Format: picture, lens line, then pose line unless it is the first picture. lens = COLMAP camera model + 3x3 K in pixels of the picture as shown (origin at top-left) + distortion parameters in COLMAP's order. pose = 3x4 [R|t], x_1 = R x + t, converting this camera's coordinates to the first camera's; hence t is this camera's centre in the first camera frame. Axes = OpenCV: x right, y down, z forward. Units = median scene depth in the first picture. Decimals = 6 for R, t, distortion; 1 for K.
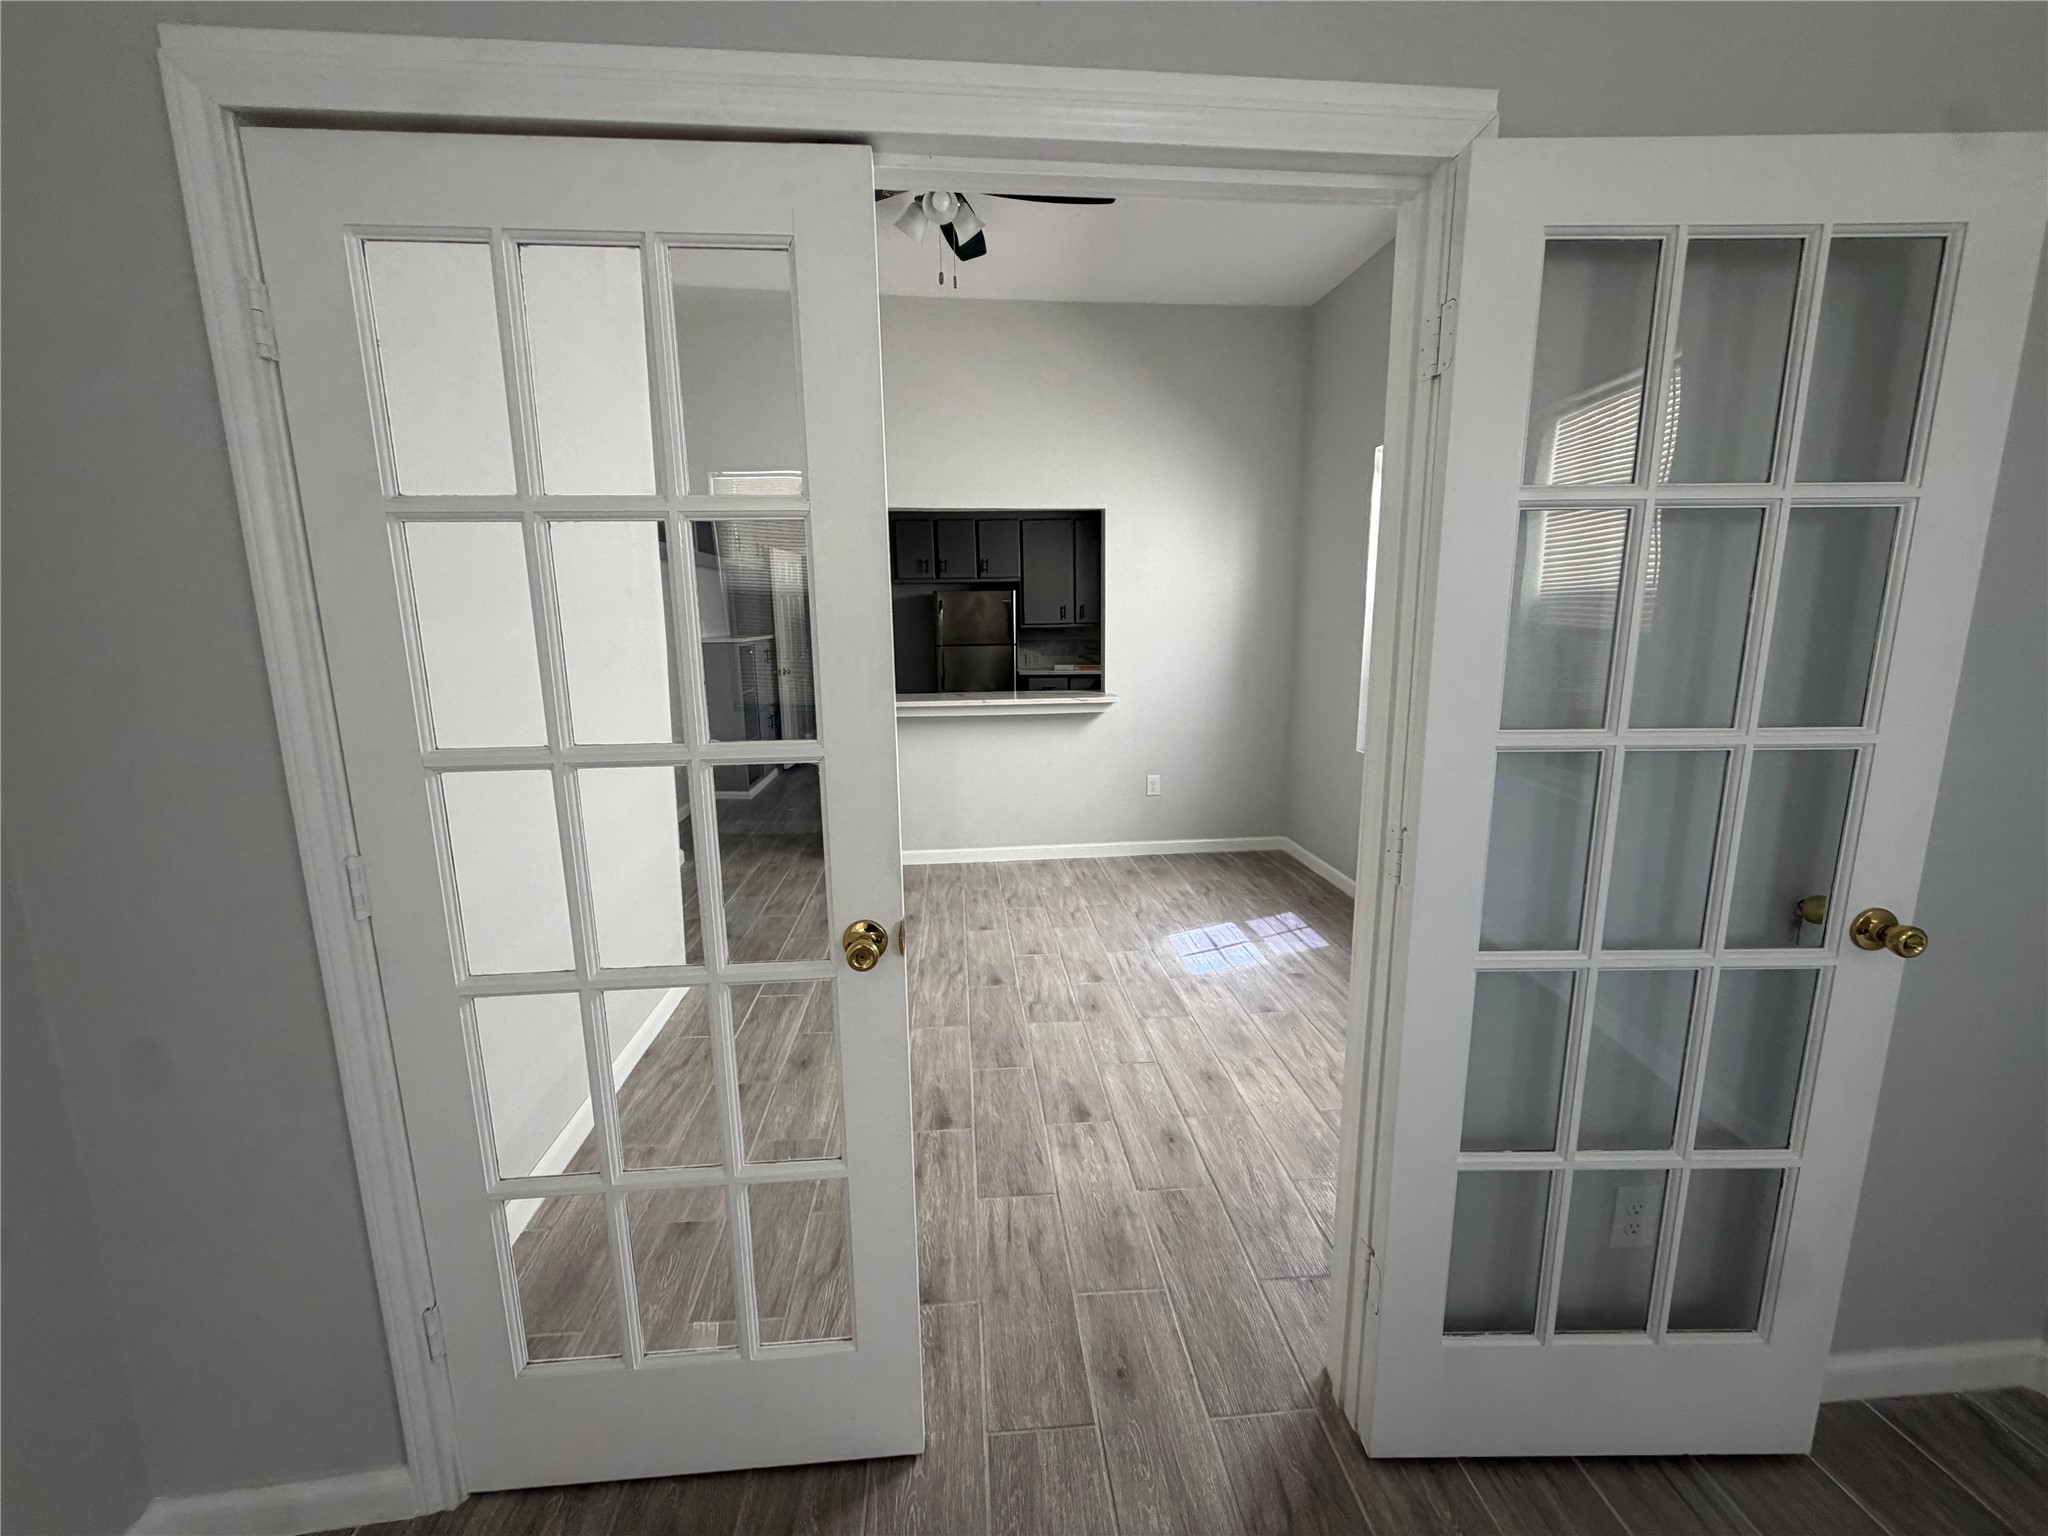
lens RADIAL K [[818.5, 0, 1015.3], [0, 818.5, 767.2], [0, 0, 1]] dist [0.000384, 0.000535]
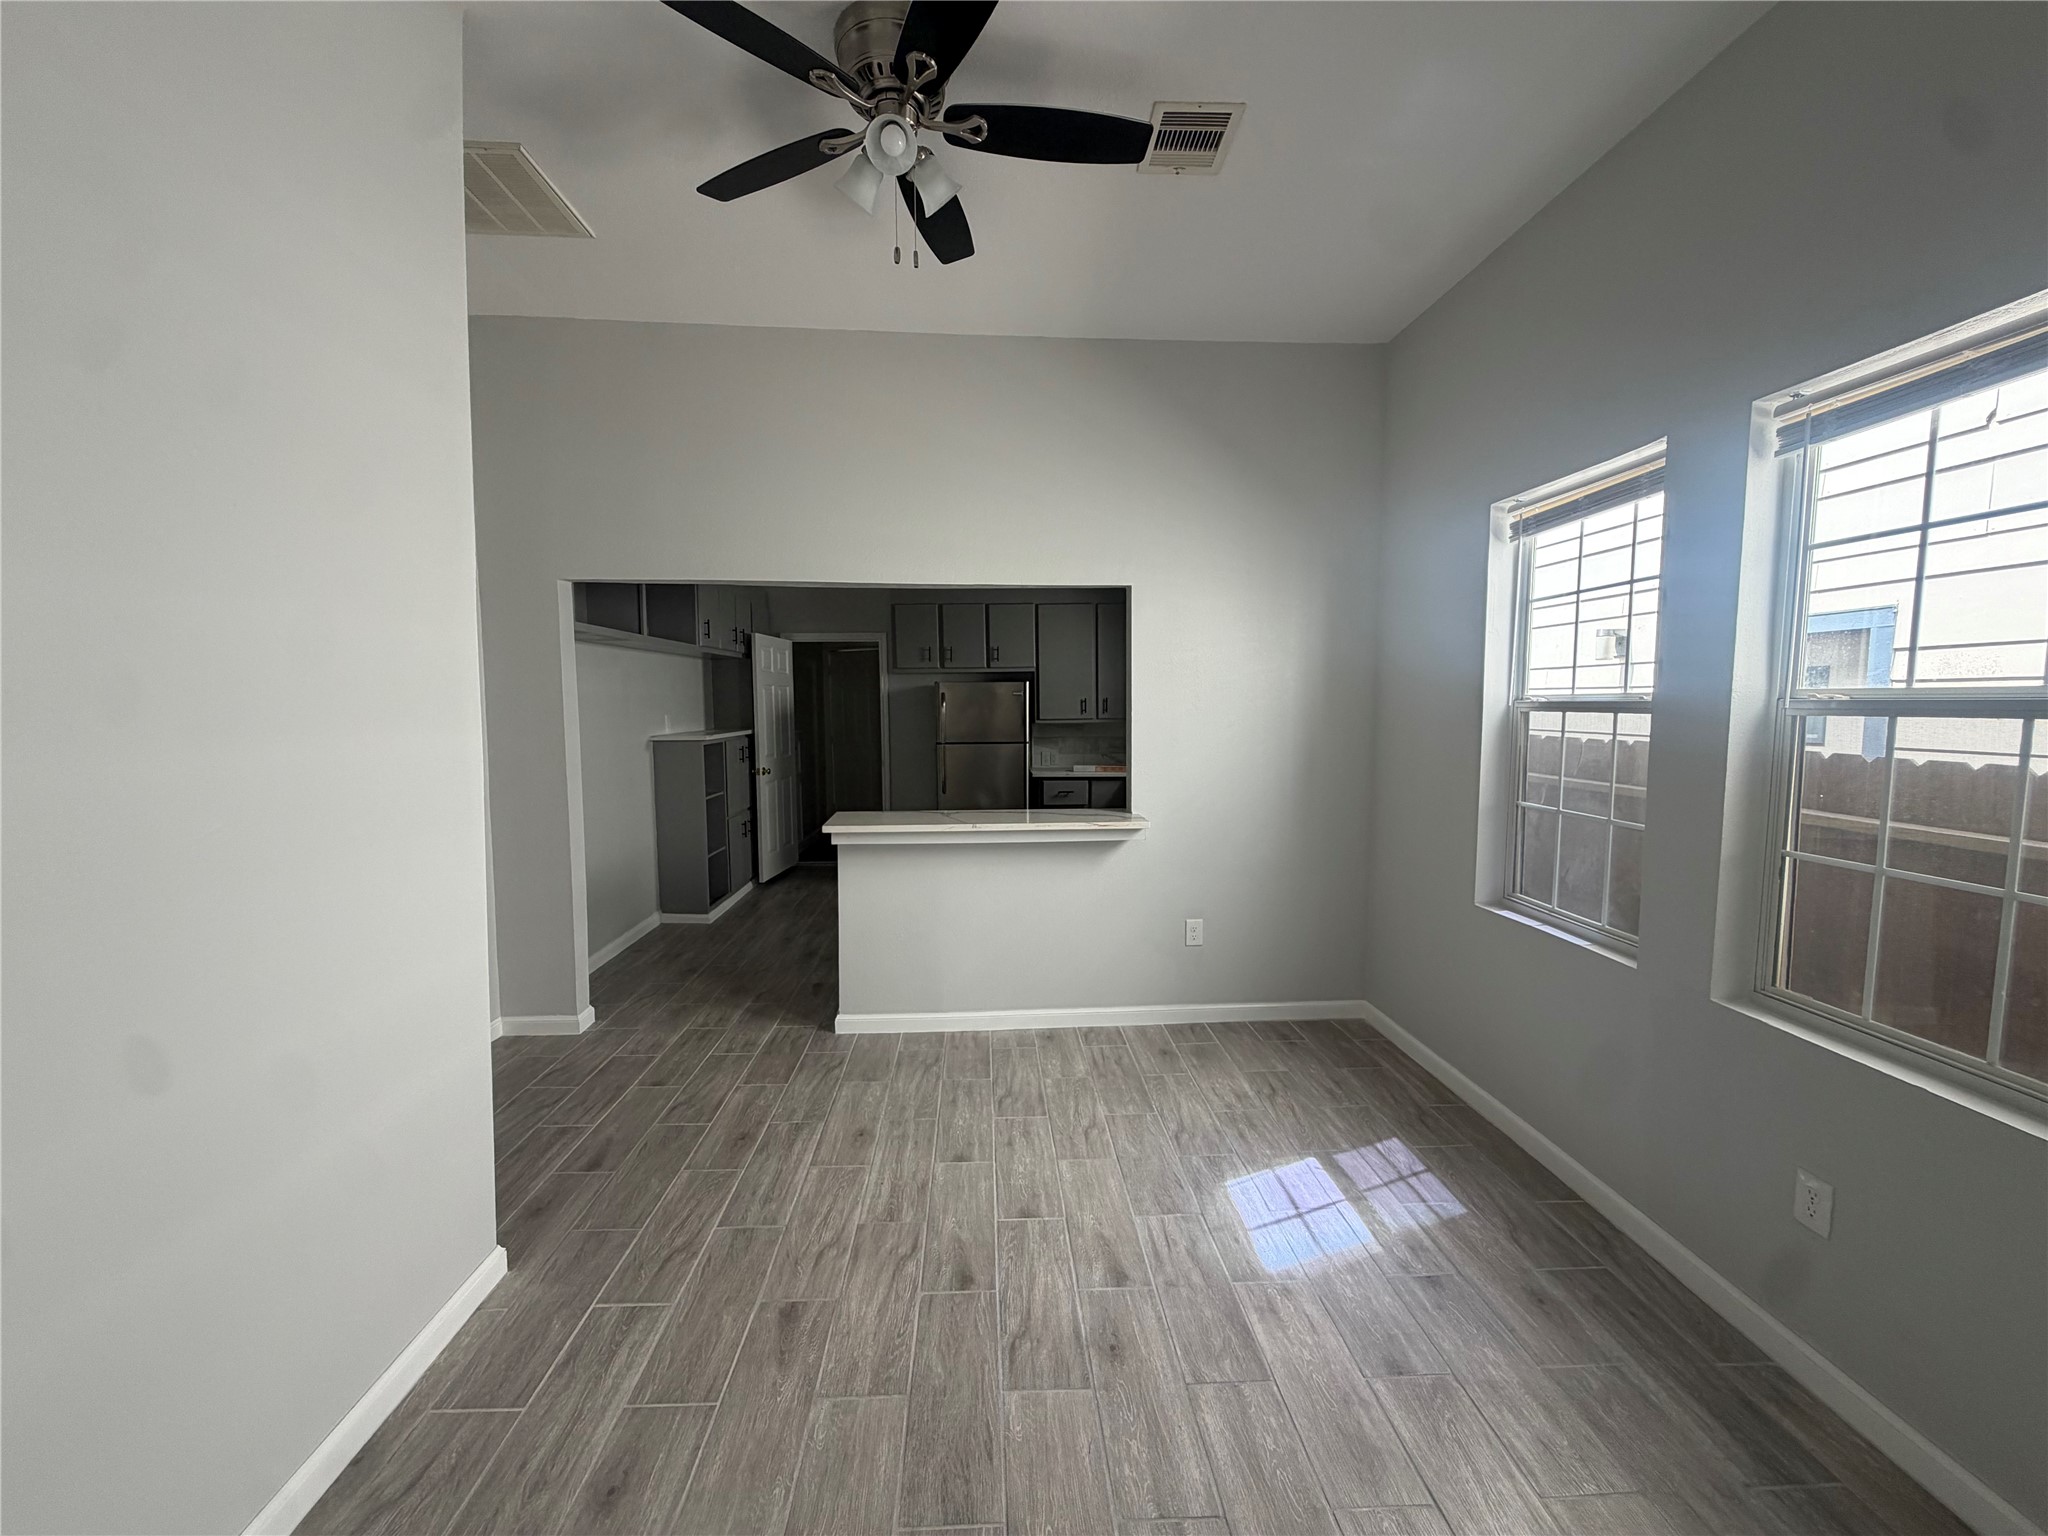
lens RADIAL K [[818.5, 0, 1015.3], [0, 818.5, 767.2], [0, 0, 1]] dist [0.000384, 0.000535]
pose [[0.999428, 0.010153, -0.032259, 0.025087], [-0.013419, 0.994621, -0.102706, -0.057833], [0.031043, 0.103080, 0.994189, 0.228625]]
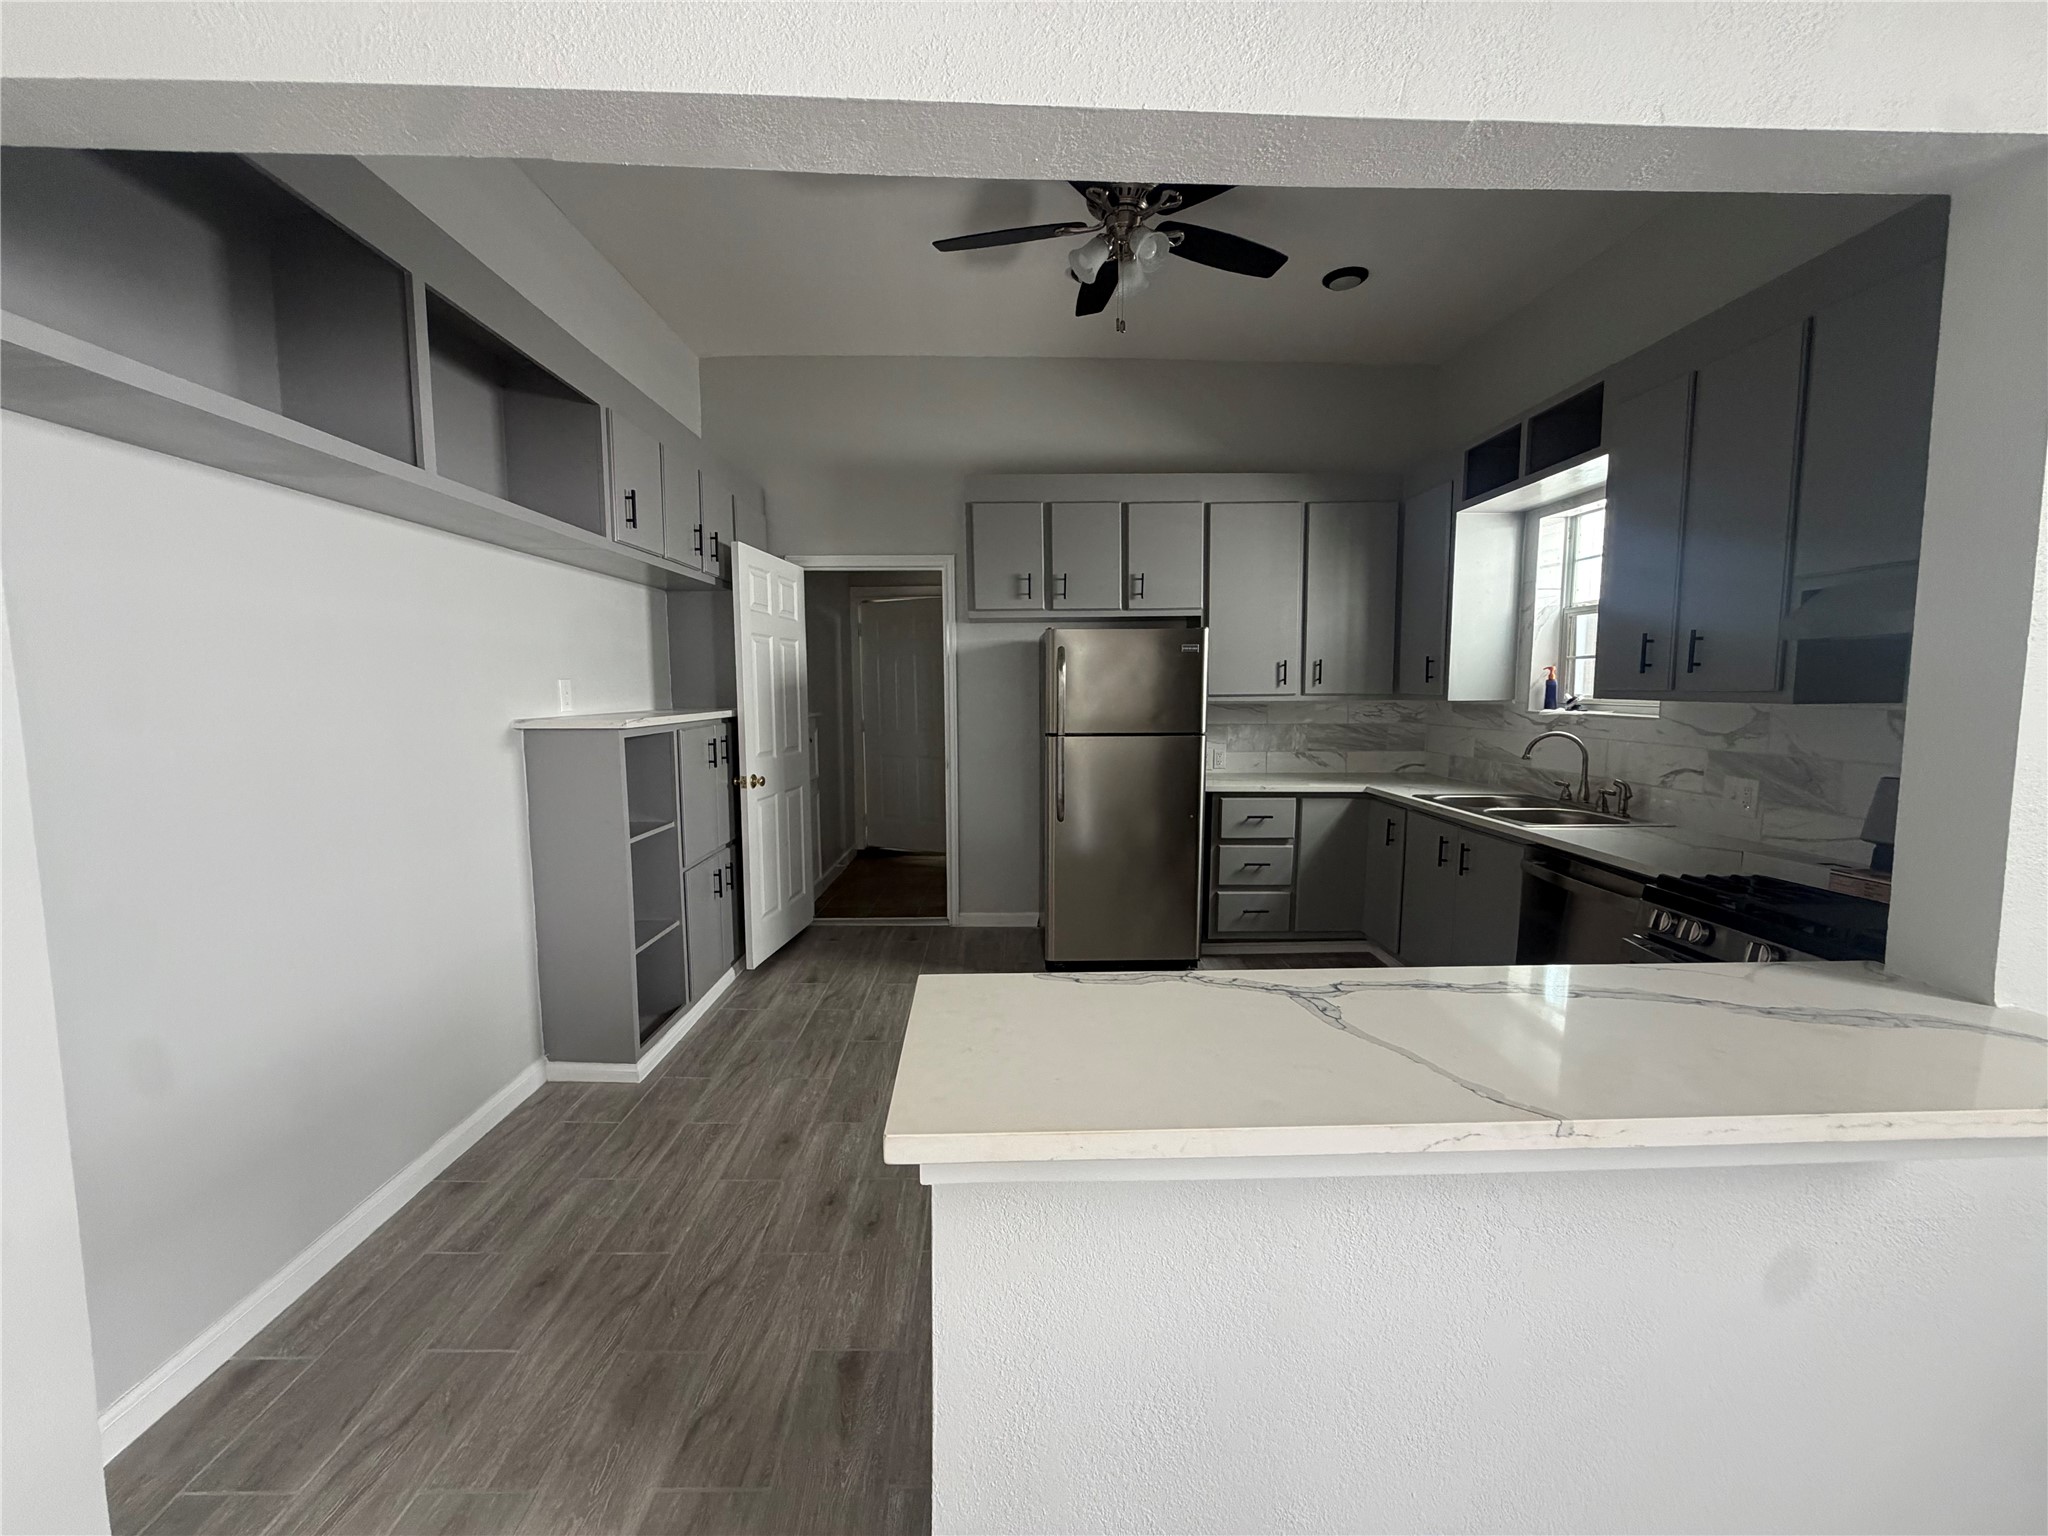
lens RADIAL K [[818.5, 0, 1015.3], [0, 818.5, 767.2], [0, 0, 1]] dist [0.000384, 0.000535]
pose [[0.998135, 0.015873, -0.058952, -0.147399], [-0.020885, 0.996127, -0.085406, -0.141602], [0.057368, 0.086477, 0.994601, 0.831514]]
